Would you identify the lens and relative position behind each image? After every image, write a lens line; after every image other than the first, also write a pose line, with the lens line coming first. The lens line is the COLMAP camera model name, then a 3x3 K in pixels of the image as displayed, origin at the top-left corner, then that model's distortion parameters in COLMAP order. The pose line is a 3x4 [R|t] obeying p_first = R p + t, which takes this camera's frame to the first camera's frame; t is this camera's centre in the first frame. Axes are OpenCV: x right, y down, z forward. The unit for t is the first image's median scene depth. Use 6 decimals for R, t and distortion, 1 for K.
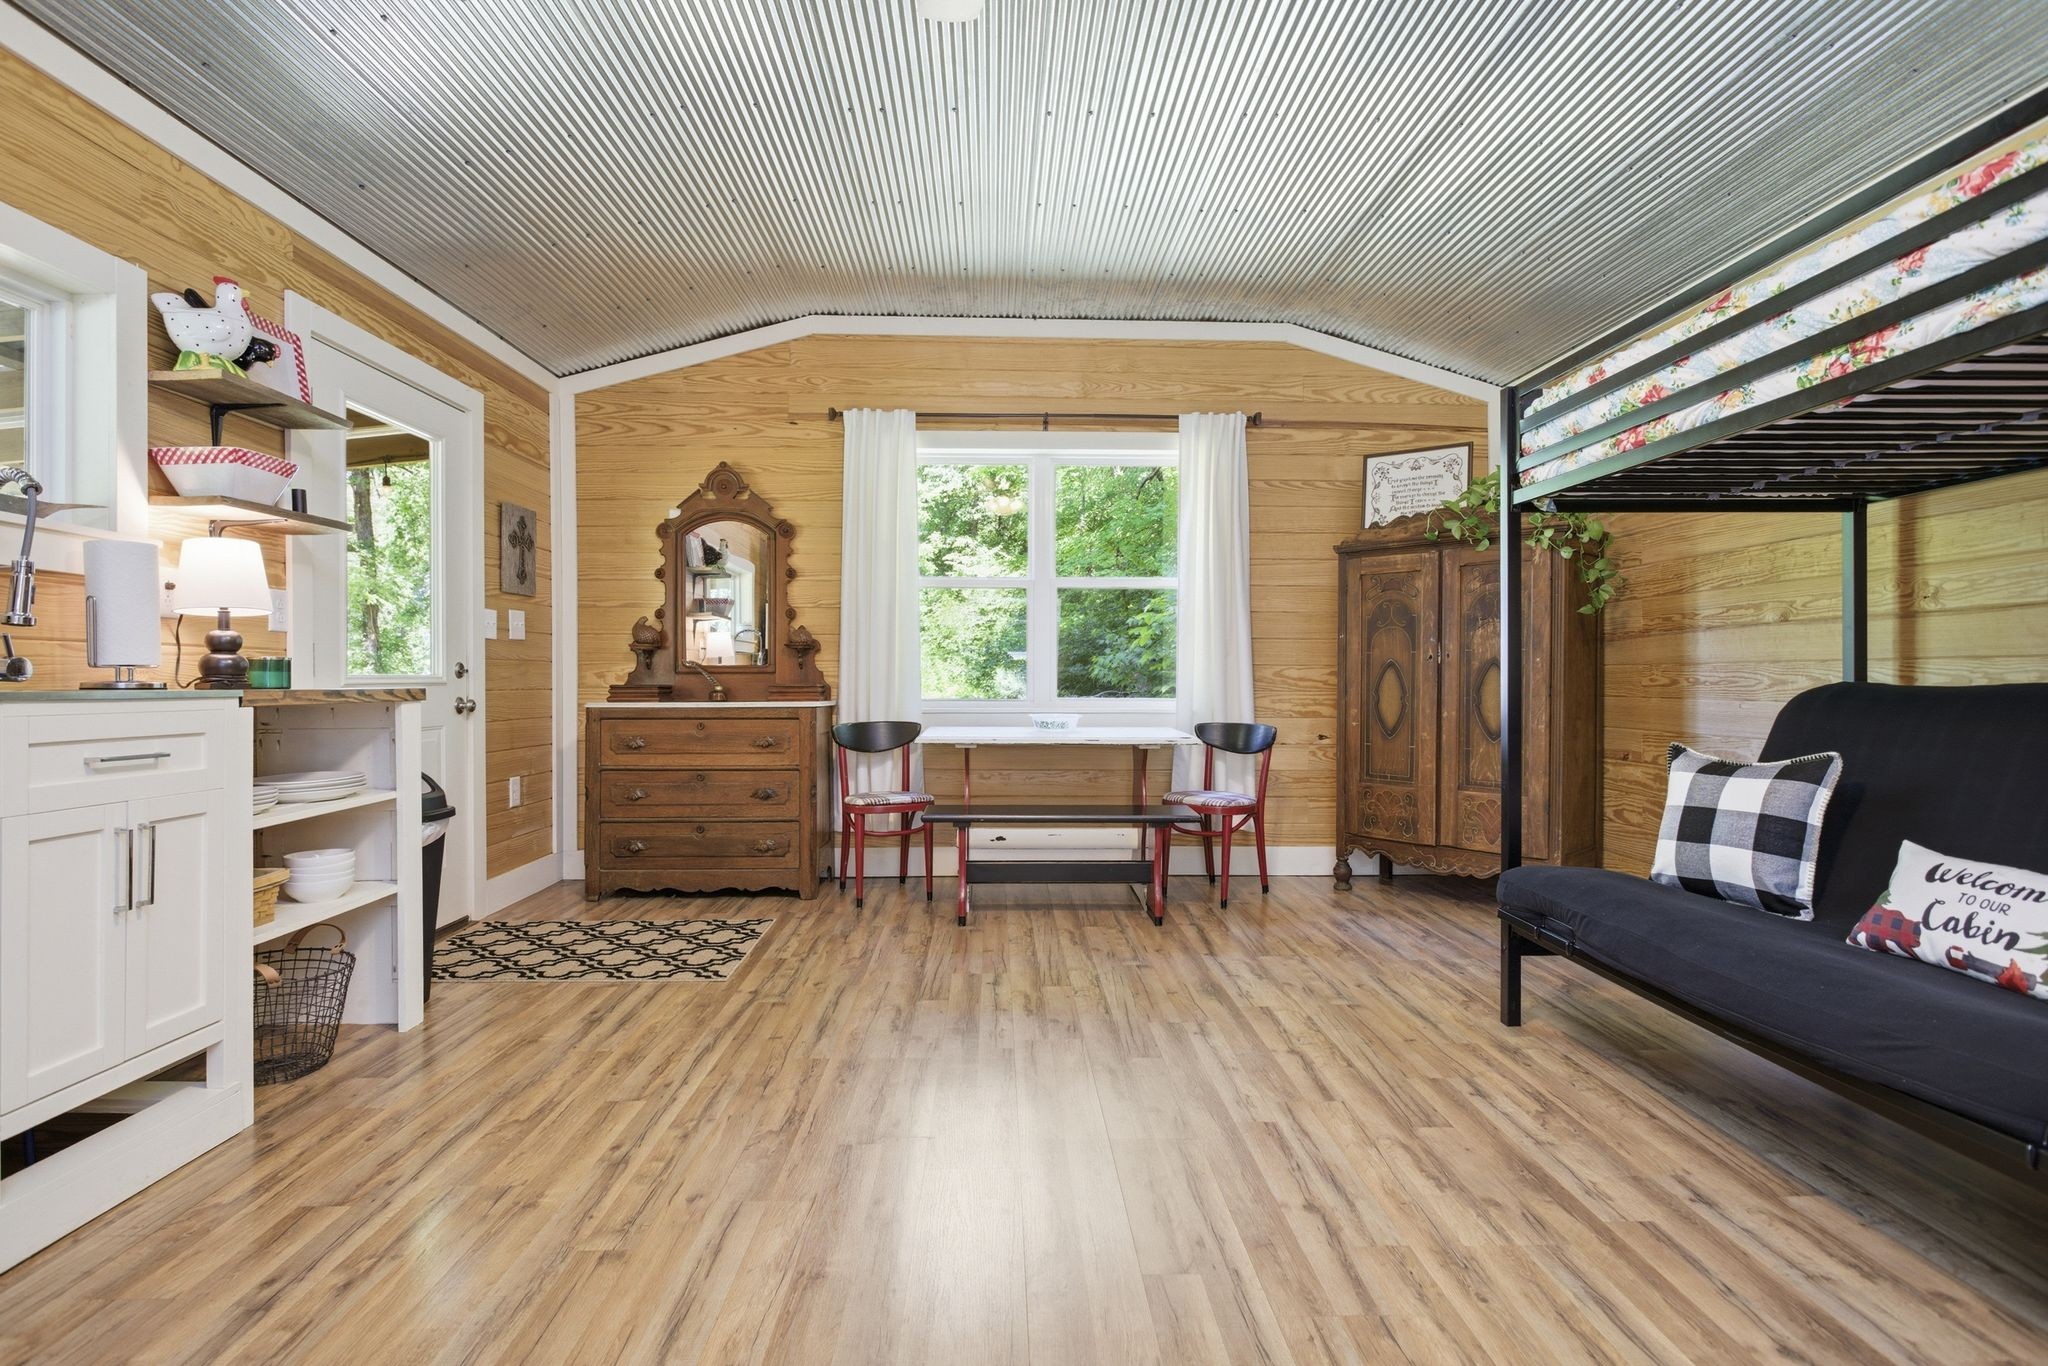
lens RADIAL K [[985.9, 0, 1024.0], [0, 985.9, 683.0], [0, 0, 1]] dist [0.000919, -0.000003]
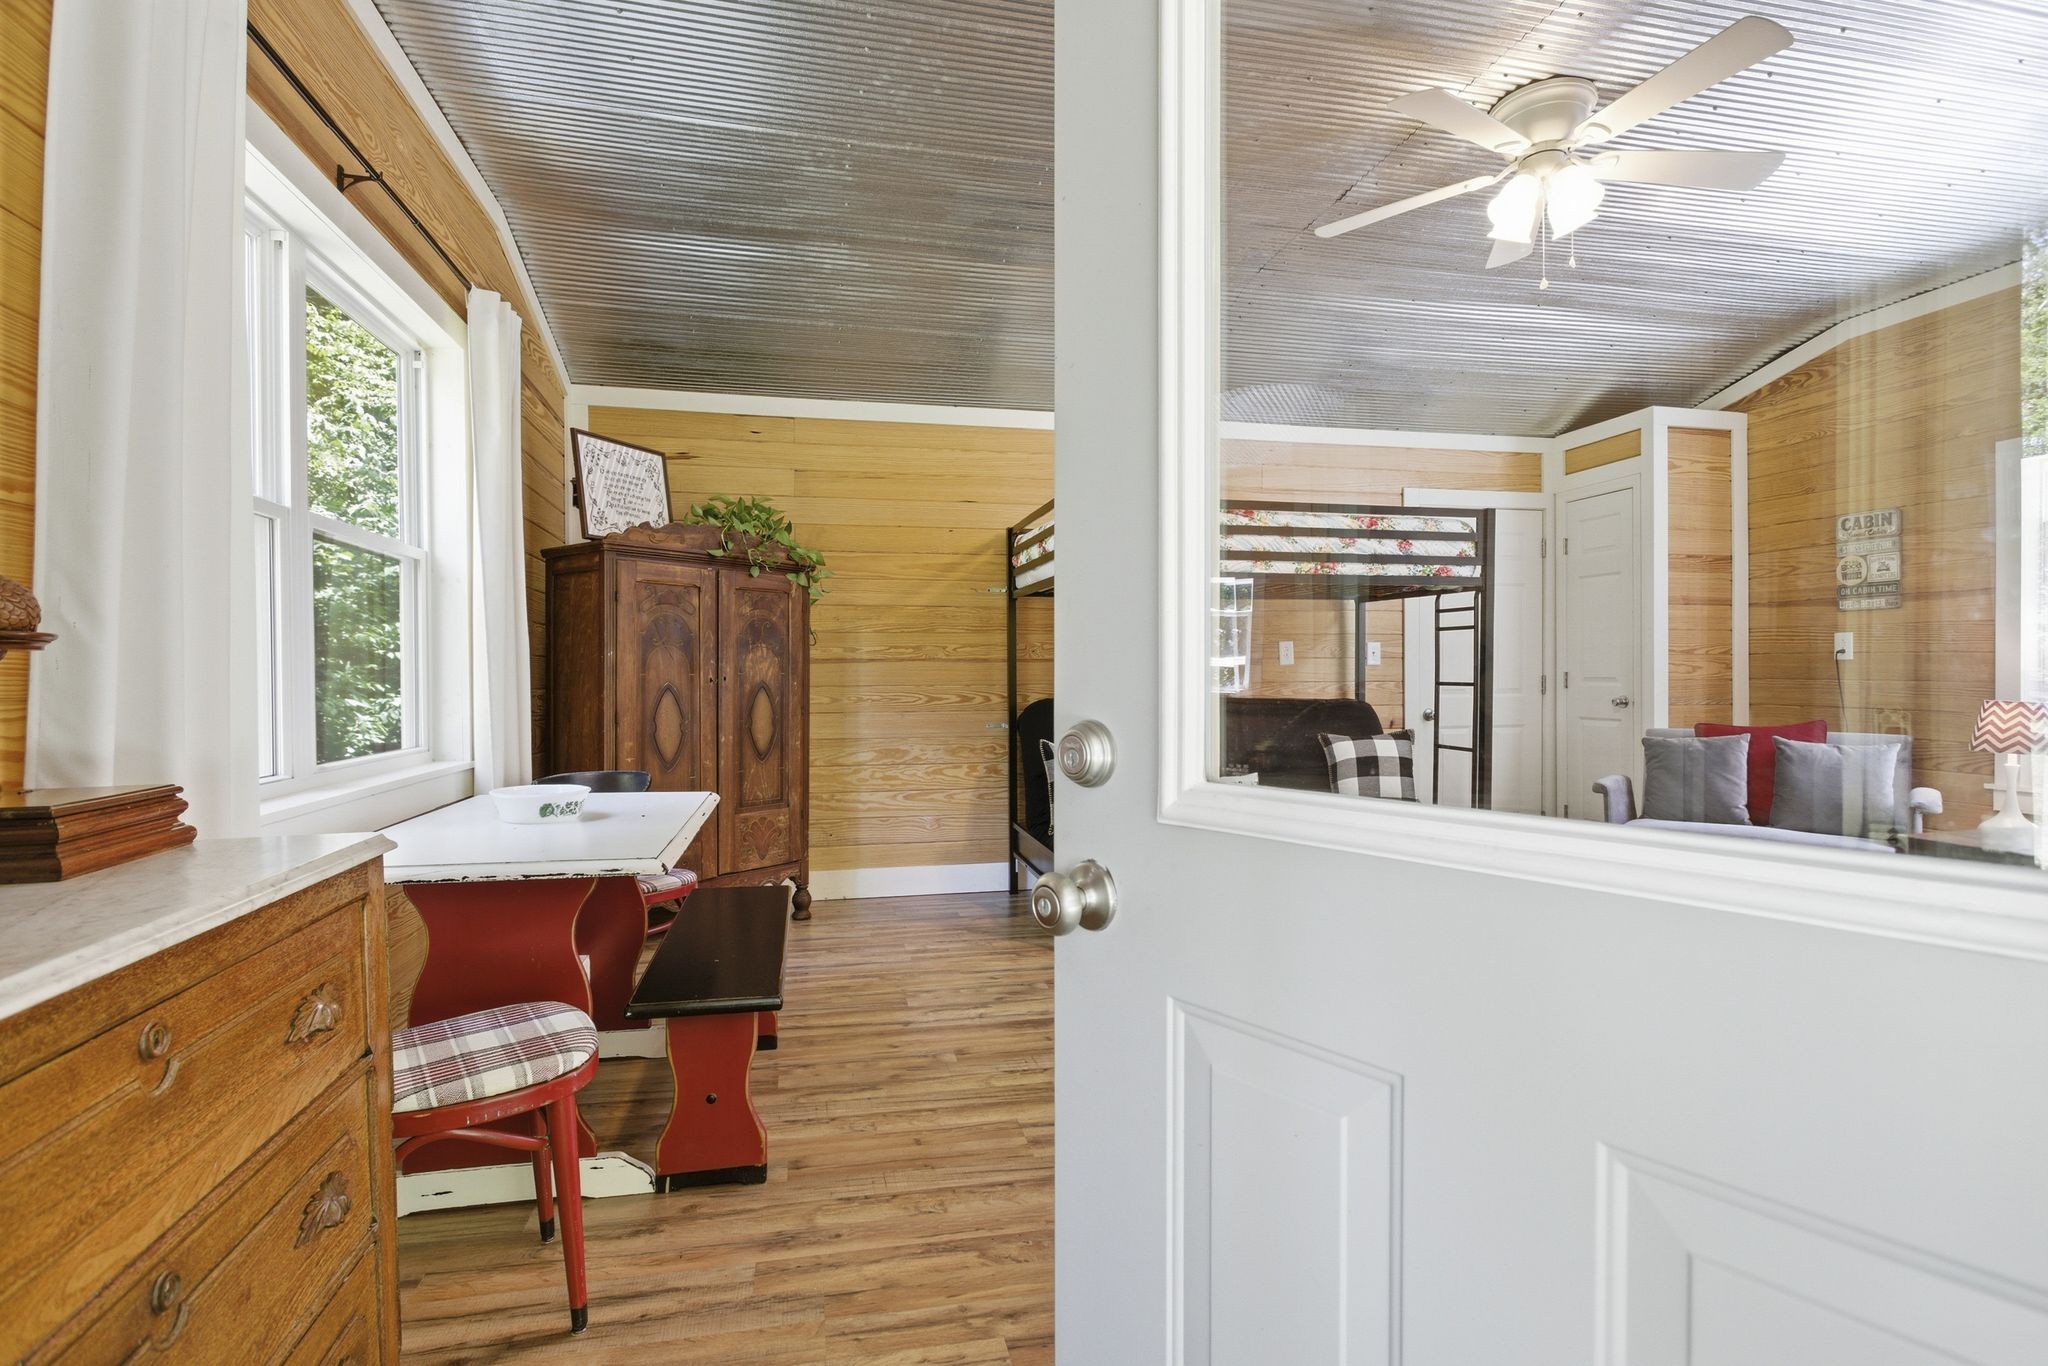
lens RADIAL K [[985.9, 0, 1024.0], [0, 985.9, 683.0], [0, 0, 1]] dist [0.000919, -0.000003]
pose [[-0.190697, -0.011439, 0.981582, -0.514872], [0.008049, 0.999880, 0.013216, -0.030063], [-0.981616, 0.010421, -0.190582, 0.791252]]
